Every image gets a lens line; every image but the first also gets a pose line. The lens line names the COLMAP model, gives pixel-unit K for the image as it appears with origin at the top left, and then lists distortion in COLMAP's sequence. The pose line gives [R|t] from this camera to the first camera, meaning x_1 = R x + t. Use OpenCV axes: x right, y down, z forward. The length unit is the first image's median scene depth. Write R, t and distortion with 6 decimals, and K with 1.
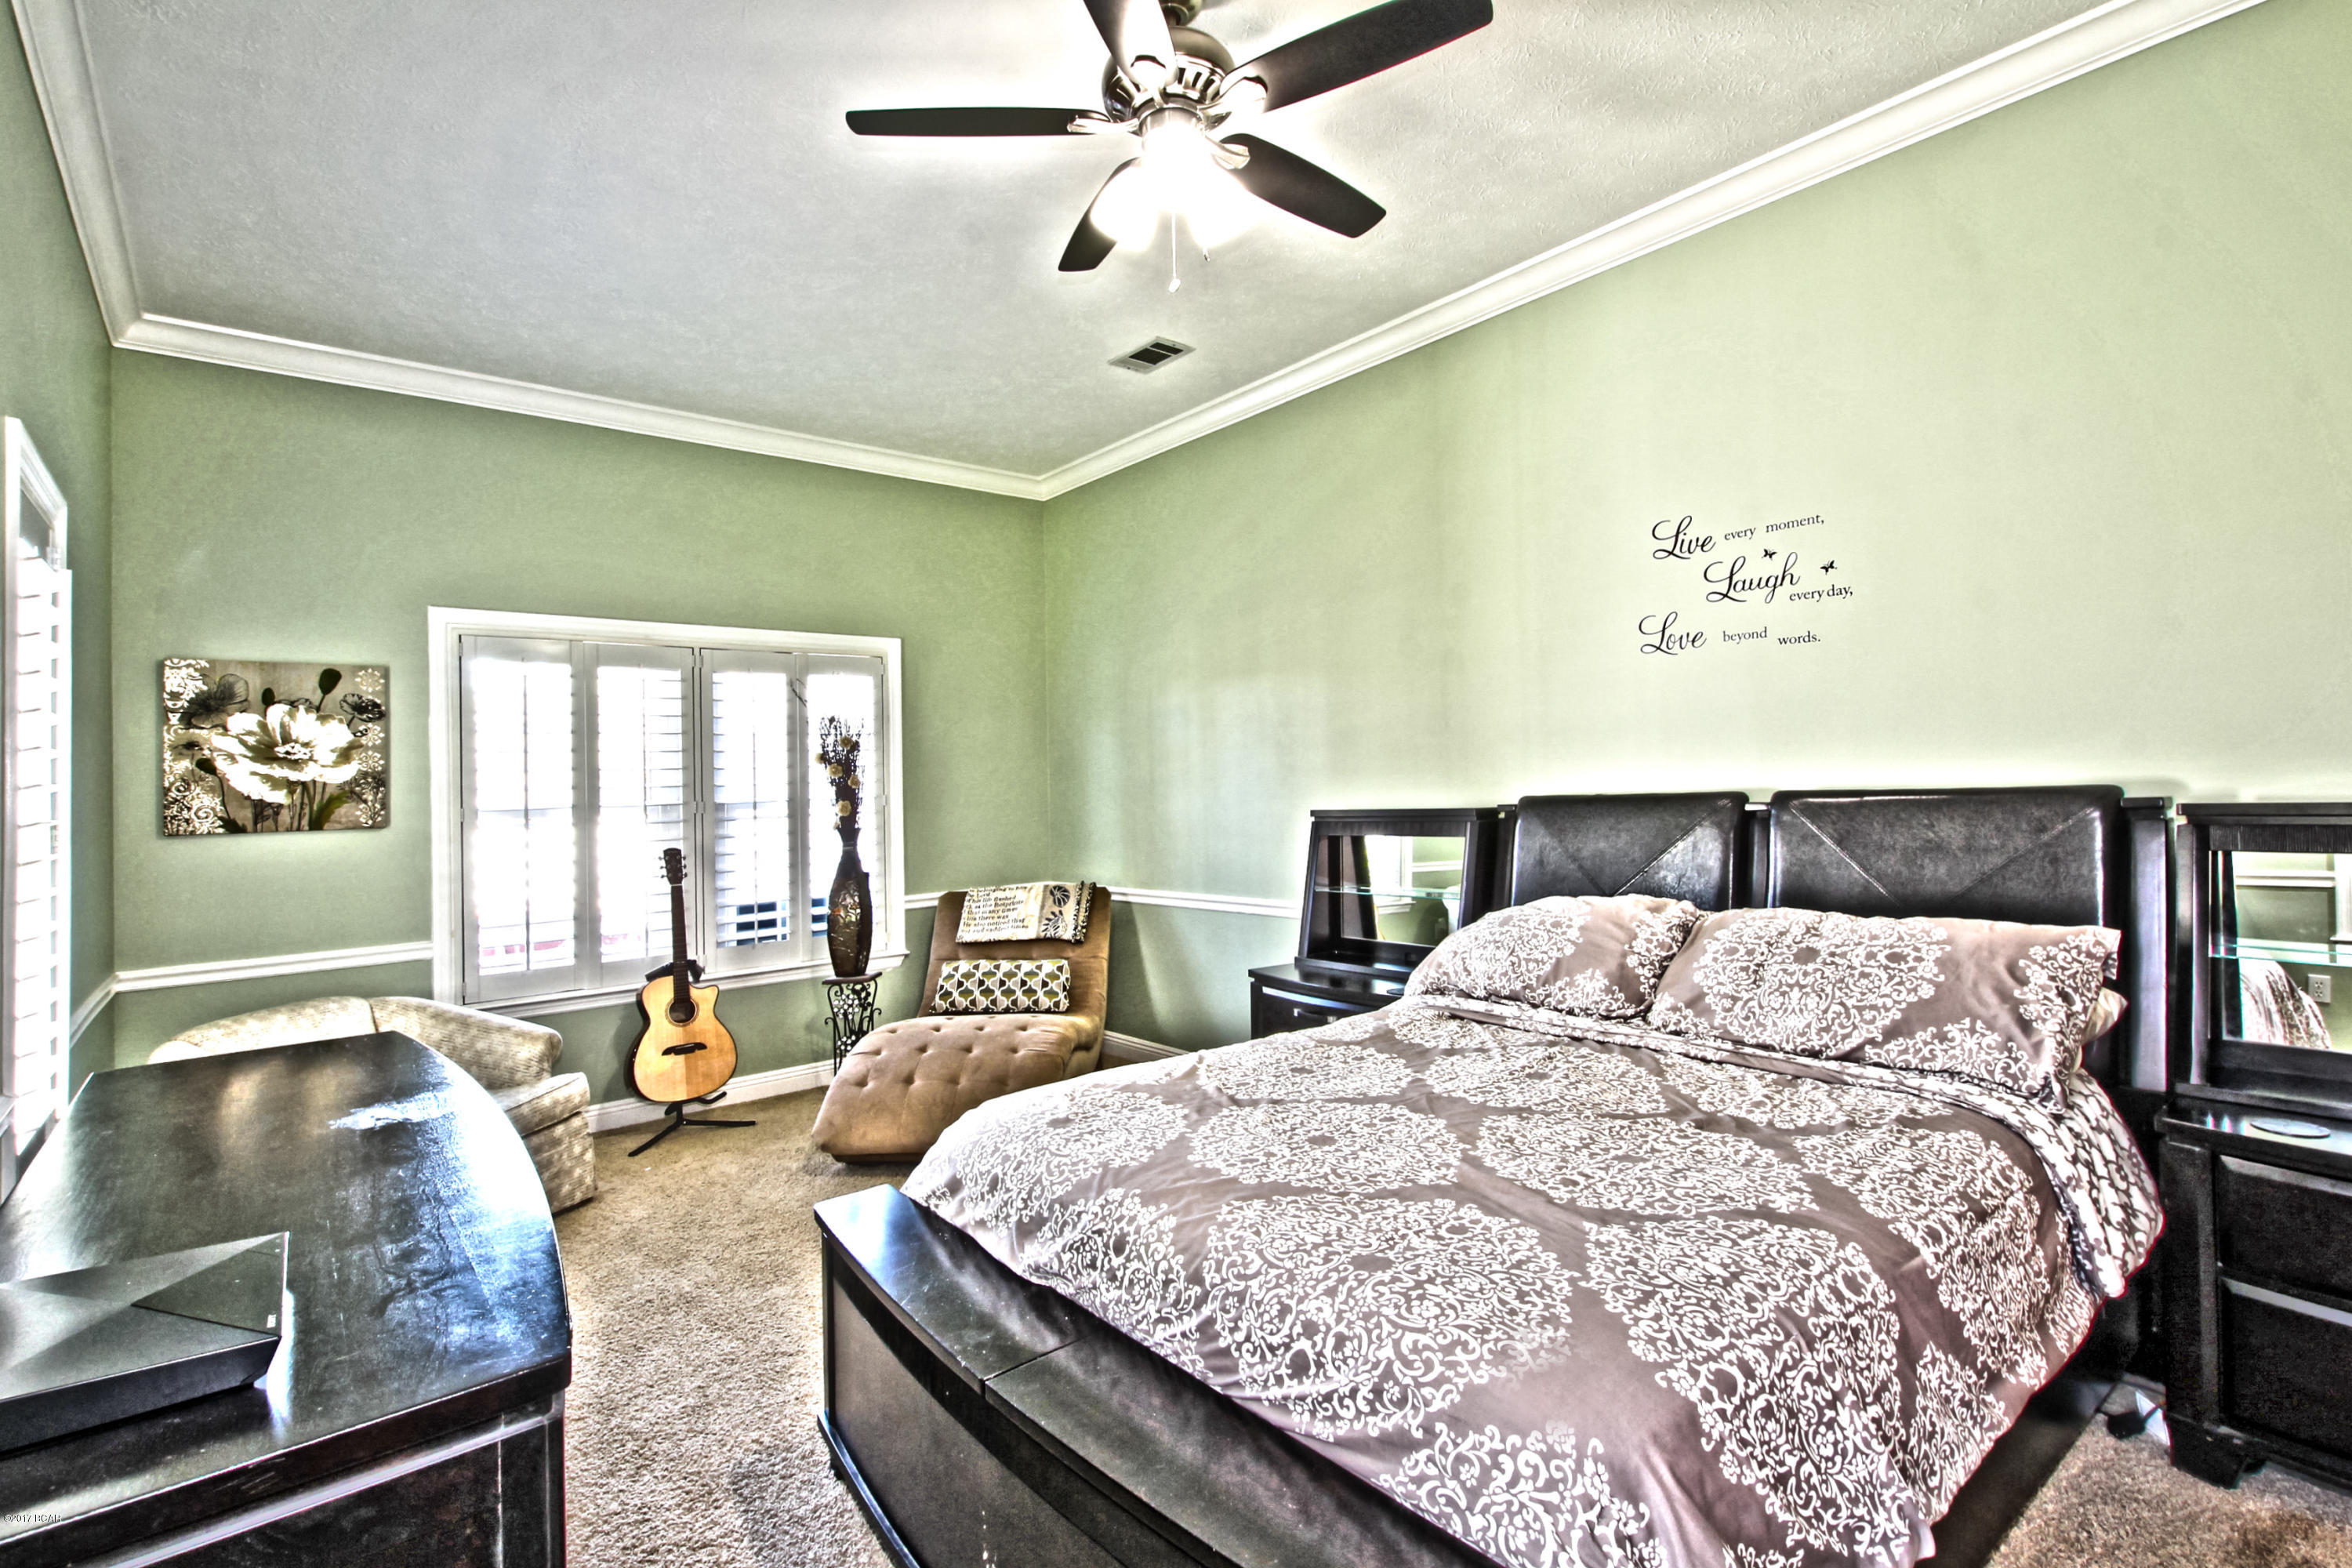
lens RADIAL K [[1078.6, 0, 1169.6], [0, 1078.6, 772.8], [0, 0, 1]] dist [0.004761, -0.000375]
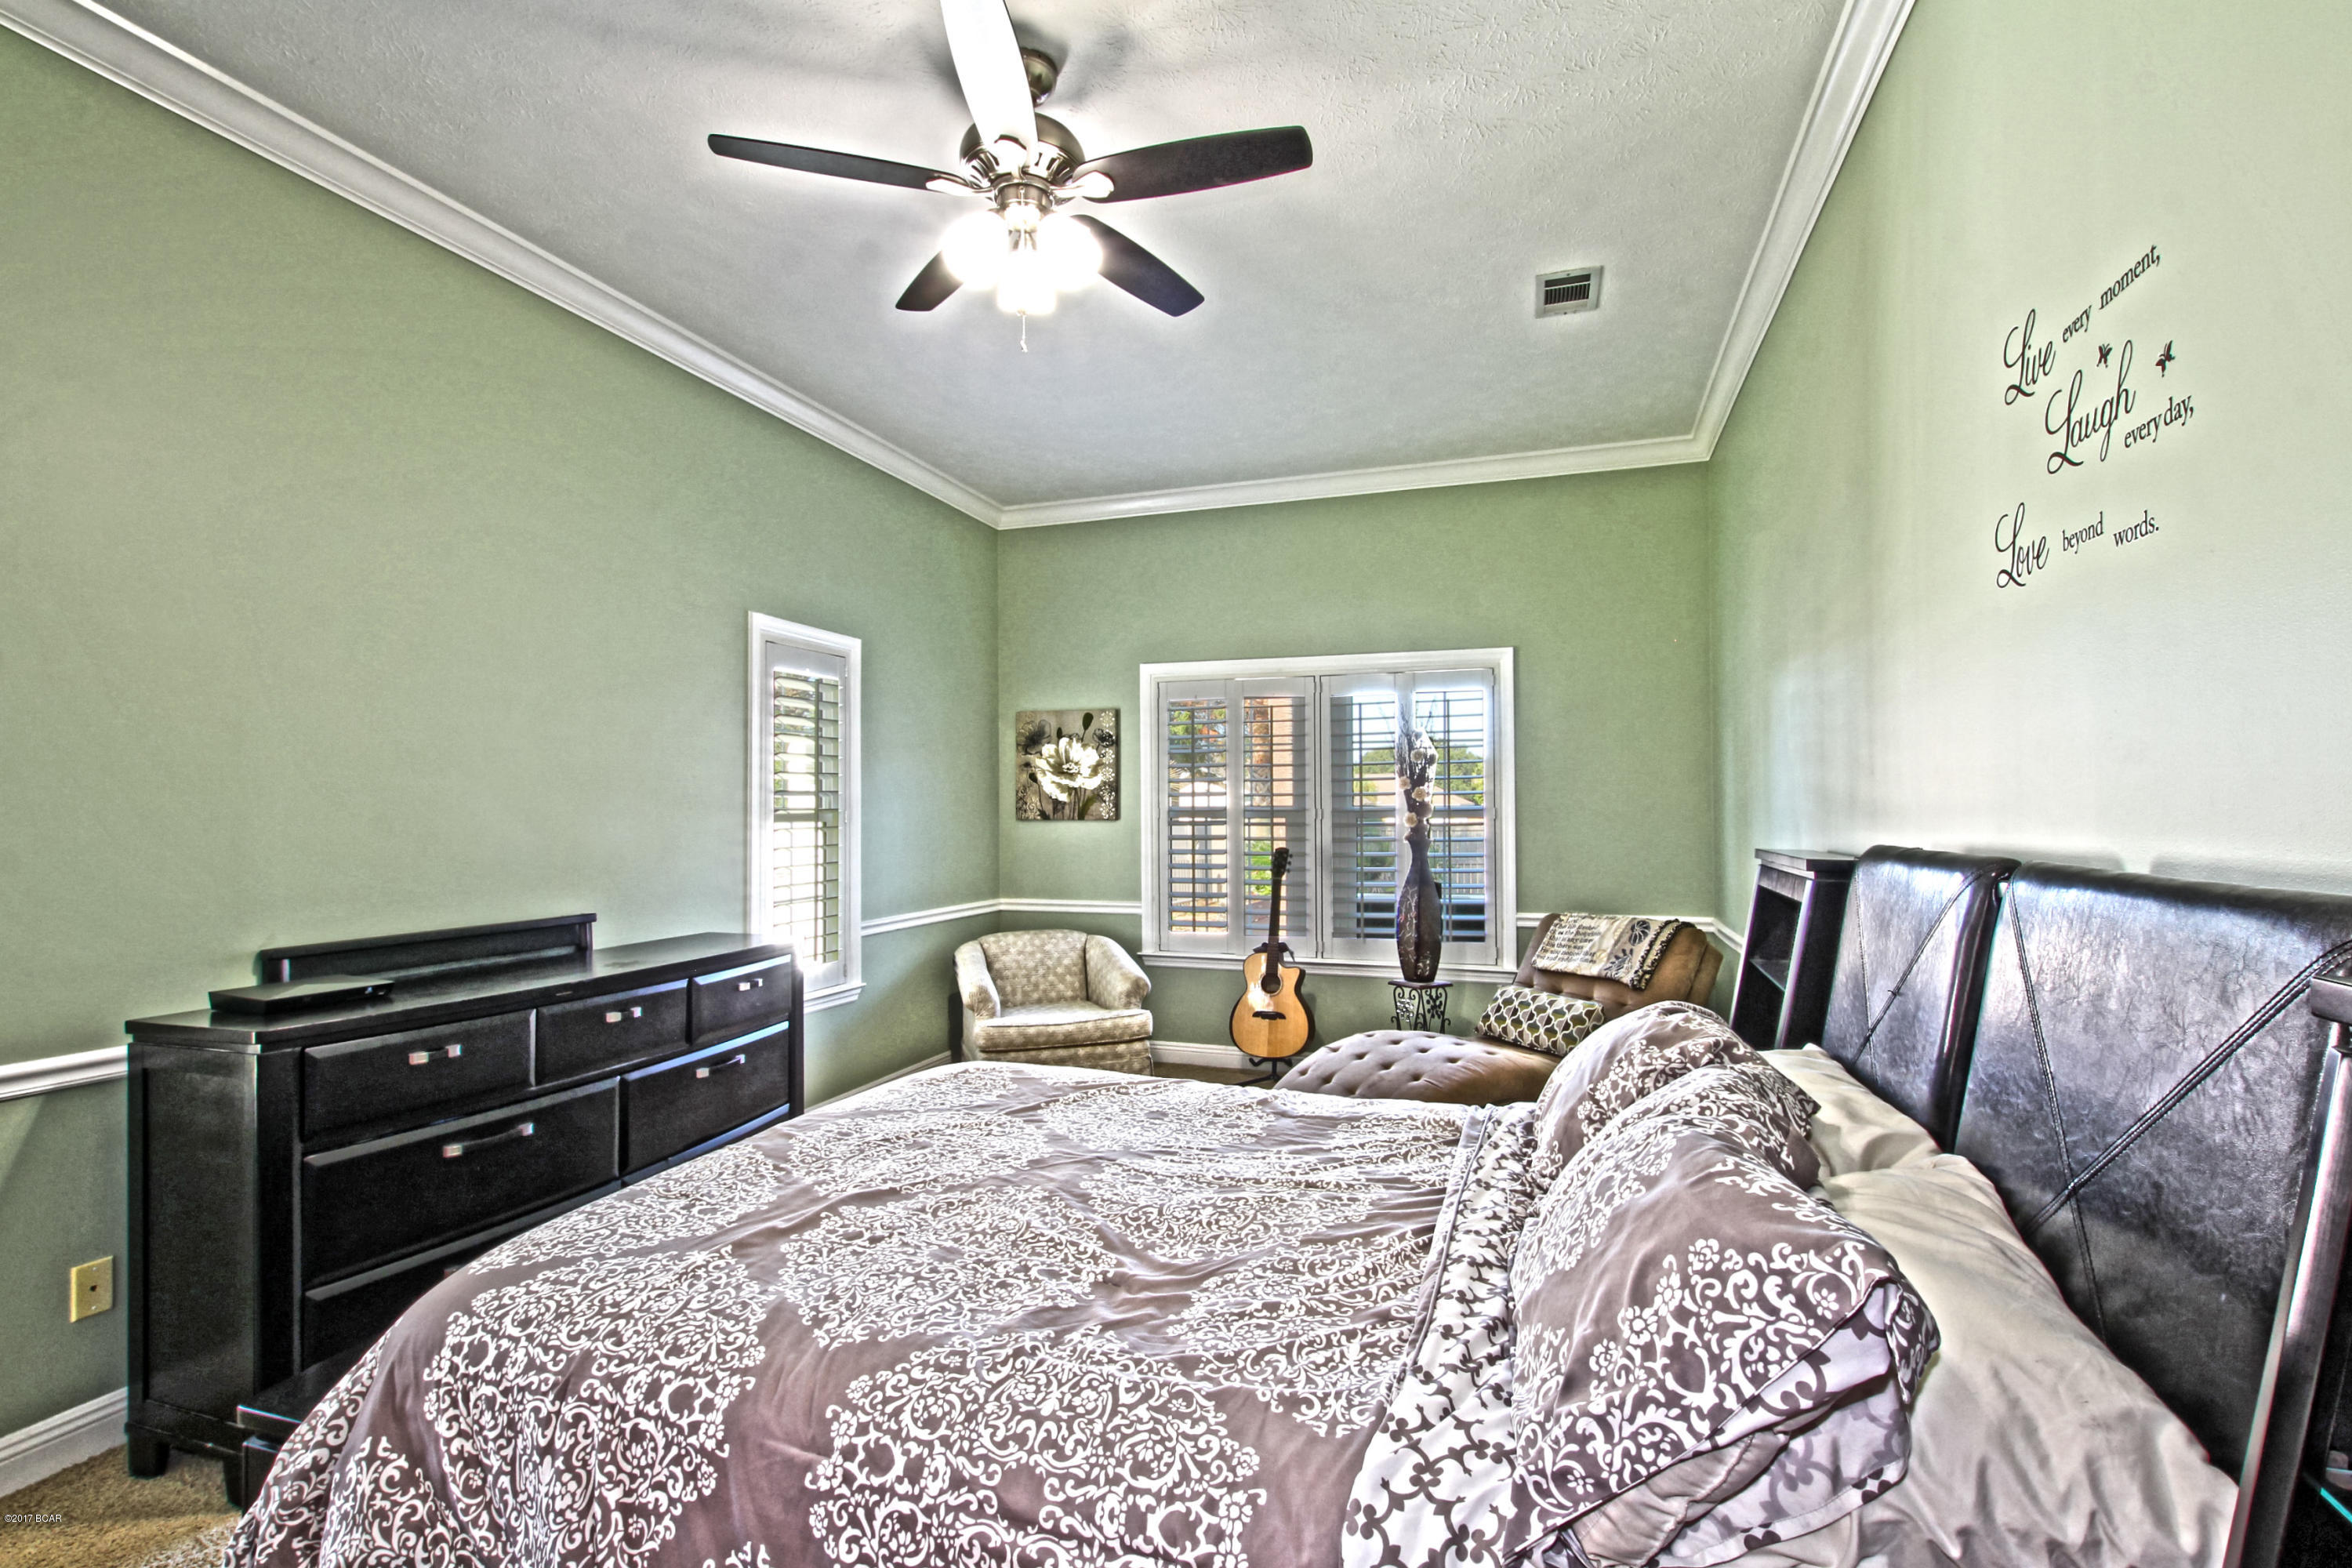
lens RADIAL K [[1078.6, 0, 1169.7], [0, 1078.6, 787.0], [0, 0, 1]] dist [0.004761, -0.000375]
pose [[0.528677, 0.014474, -0.848700, 0.570615], [-0.004365, 0.999888, 0.014333, -0.015586], [0.848812, -0.003873, 0.528681, 0.313458]]
